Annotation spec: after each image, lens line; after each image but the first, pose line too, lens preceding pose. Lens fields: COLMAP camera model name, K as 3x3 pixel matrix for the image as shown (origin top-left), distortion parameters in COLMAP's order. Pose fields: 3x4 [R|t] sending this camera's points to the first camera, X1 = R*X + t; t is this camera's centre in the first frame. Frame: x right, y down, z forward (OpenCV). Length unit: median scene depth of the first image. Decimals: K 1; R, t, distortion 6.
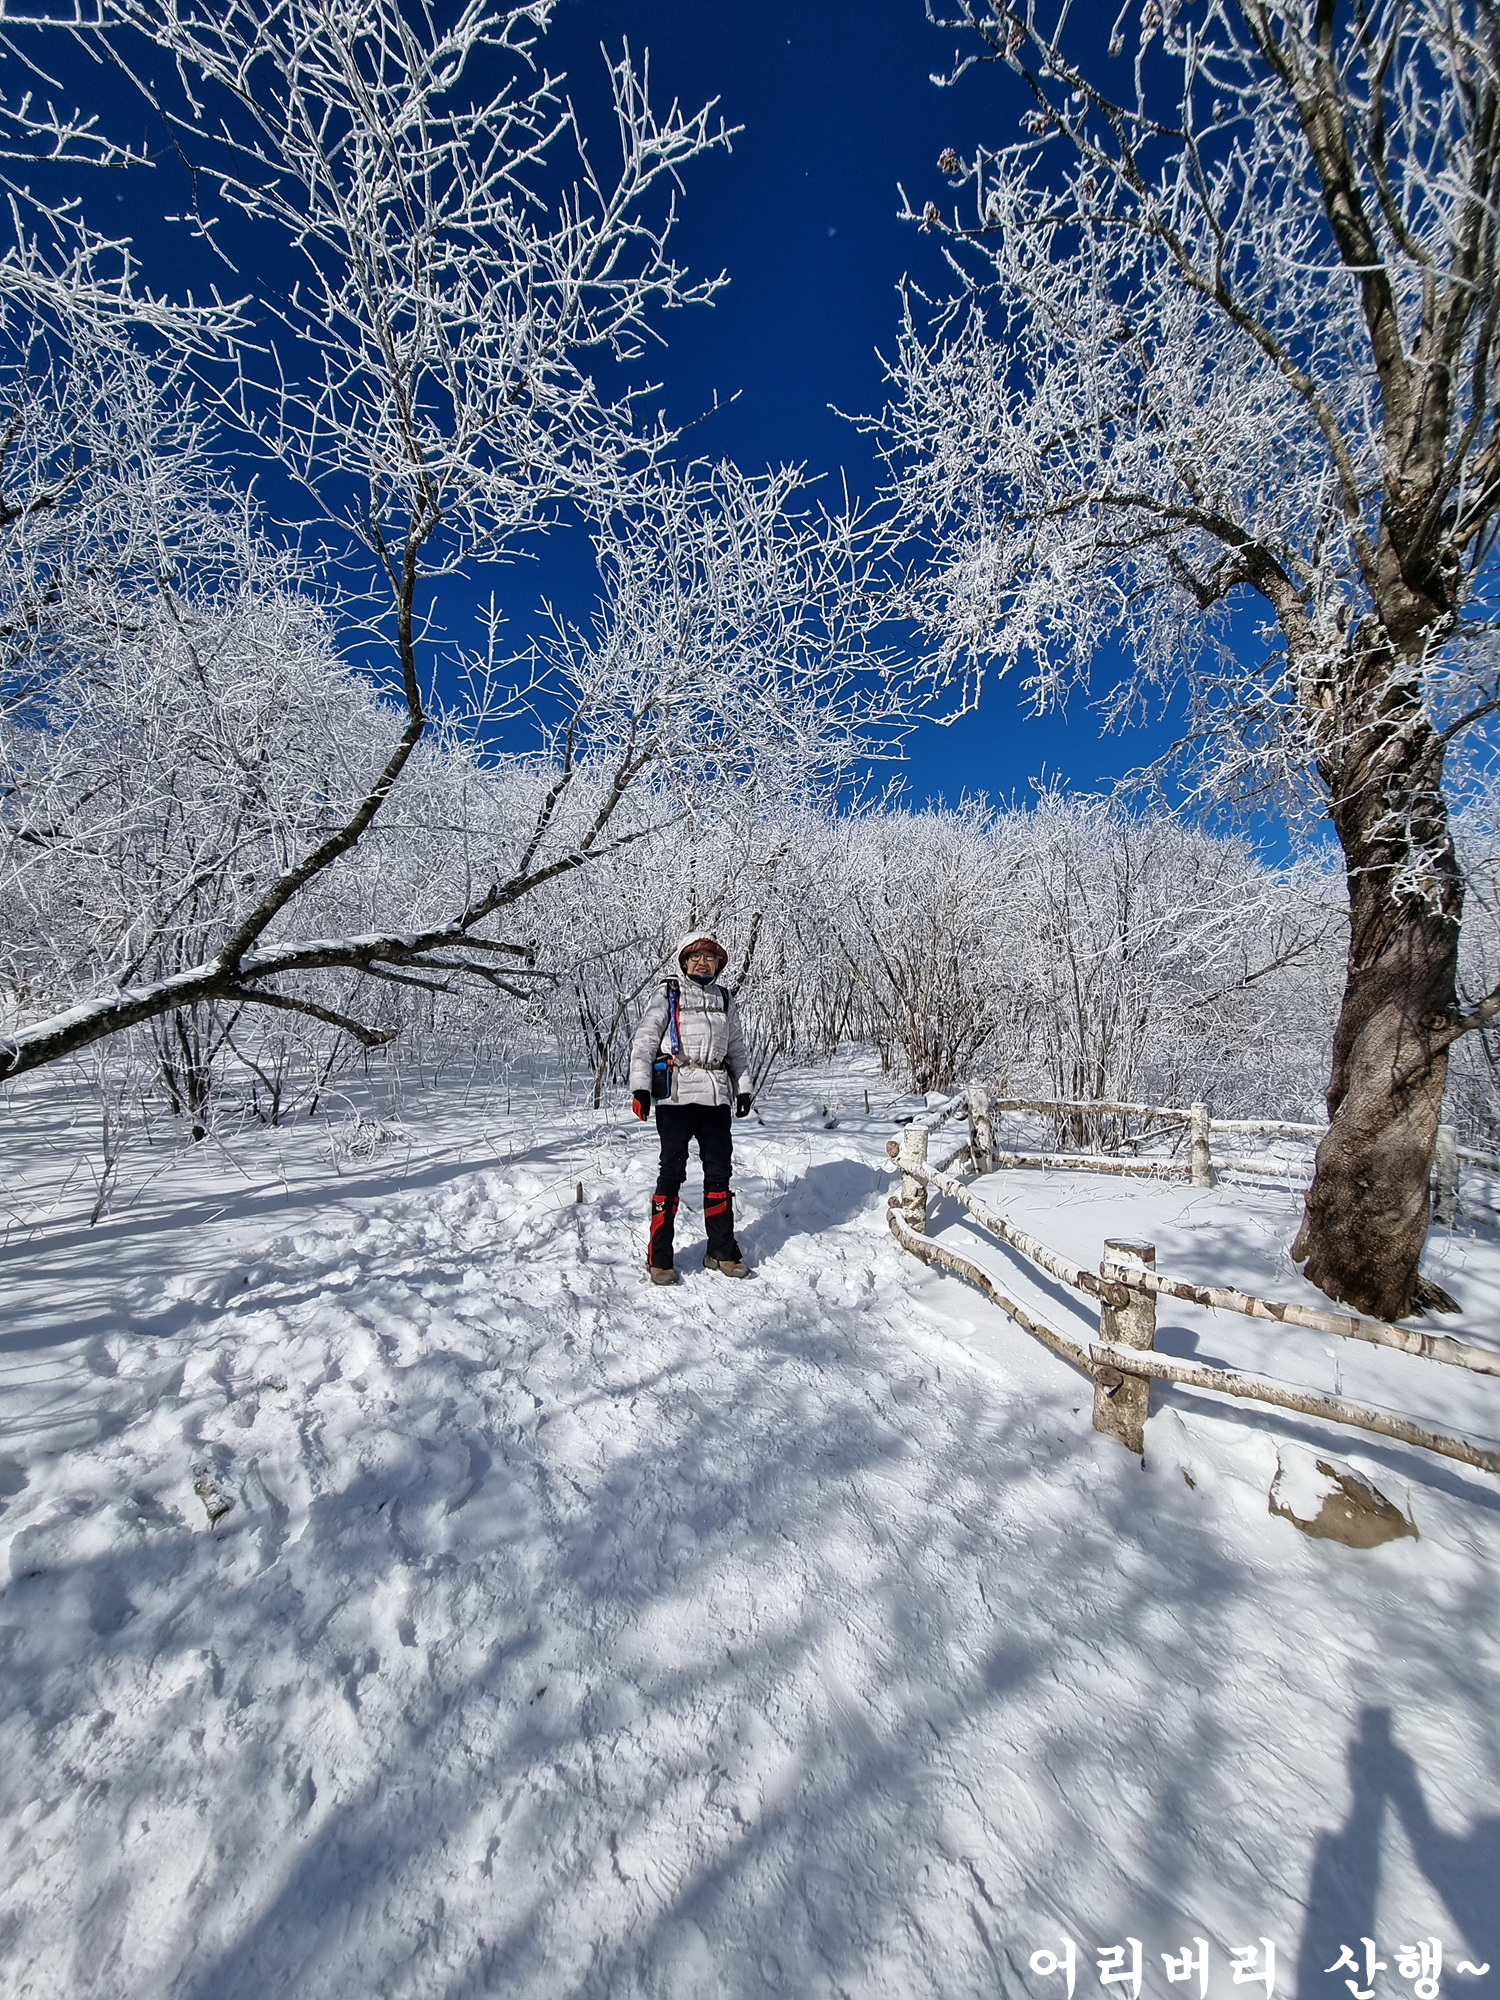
lens RADIAL K [[816.9, 0, 750.0], [0, 816.9, 1000.0], [0, 0, 1]] dist [0.001661, 0.000111]
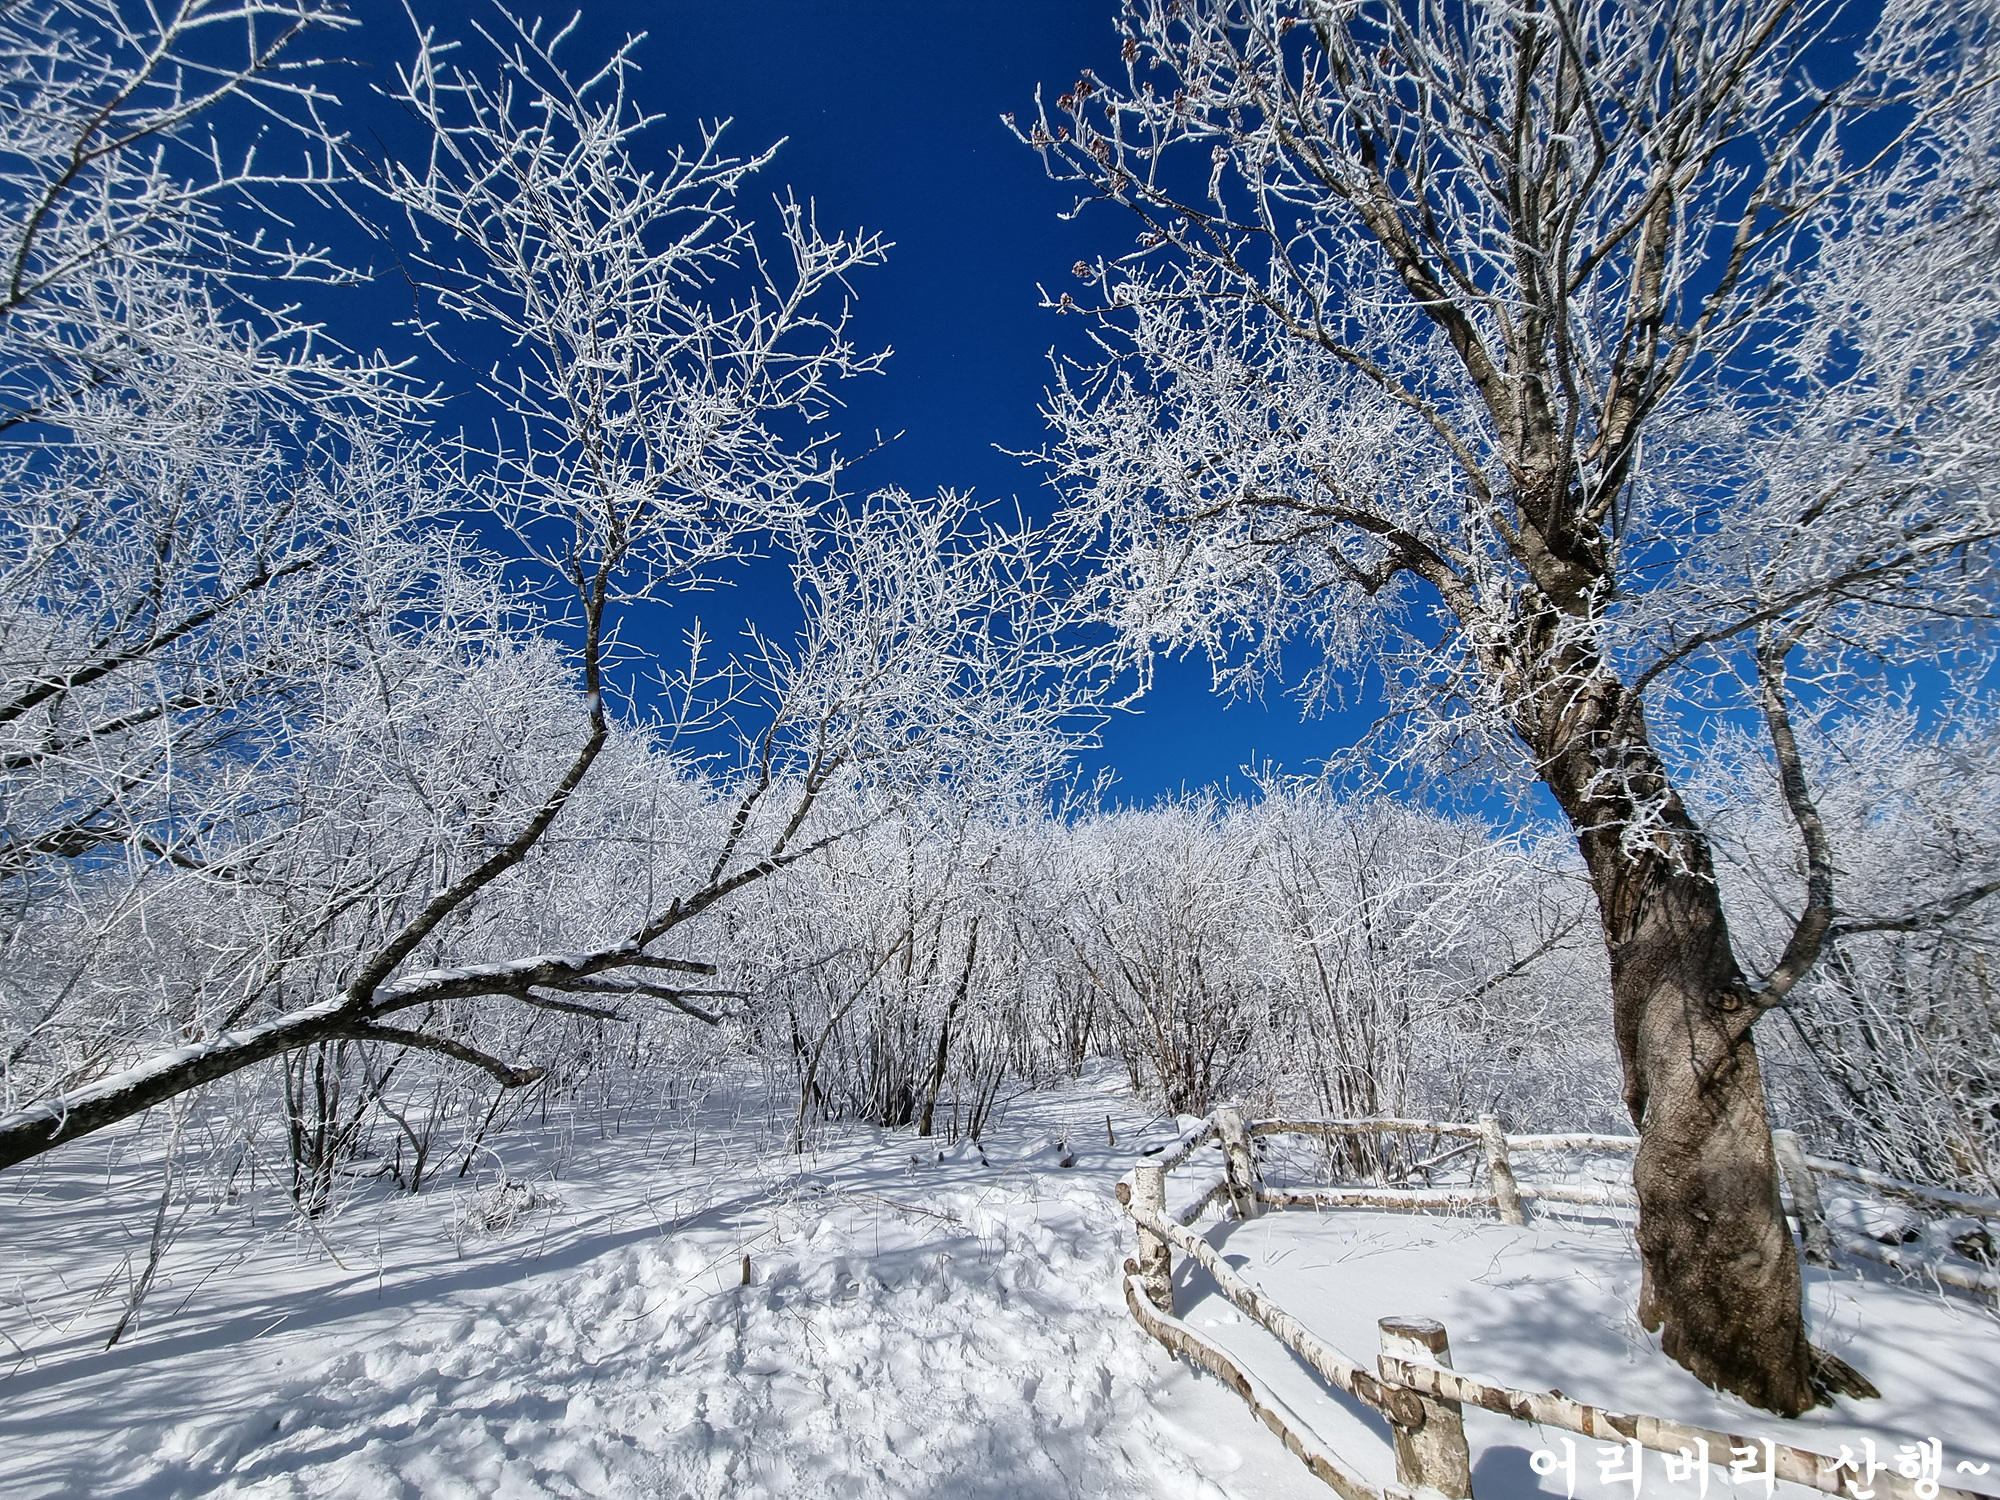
lens RADIAL K [[807.1, 0, 1000.0], [0, 807.1, 750.0], [0, 0, 1]] dist [-0.000390, -0.000368]
pose [[0.998808, -0.048416, -0.006279, 0.083143], [0.043996, 0.948364, -0.314117, 0.007835], [0.021163, 0.313467, 0.949363, 0.083150]]
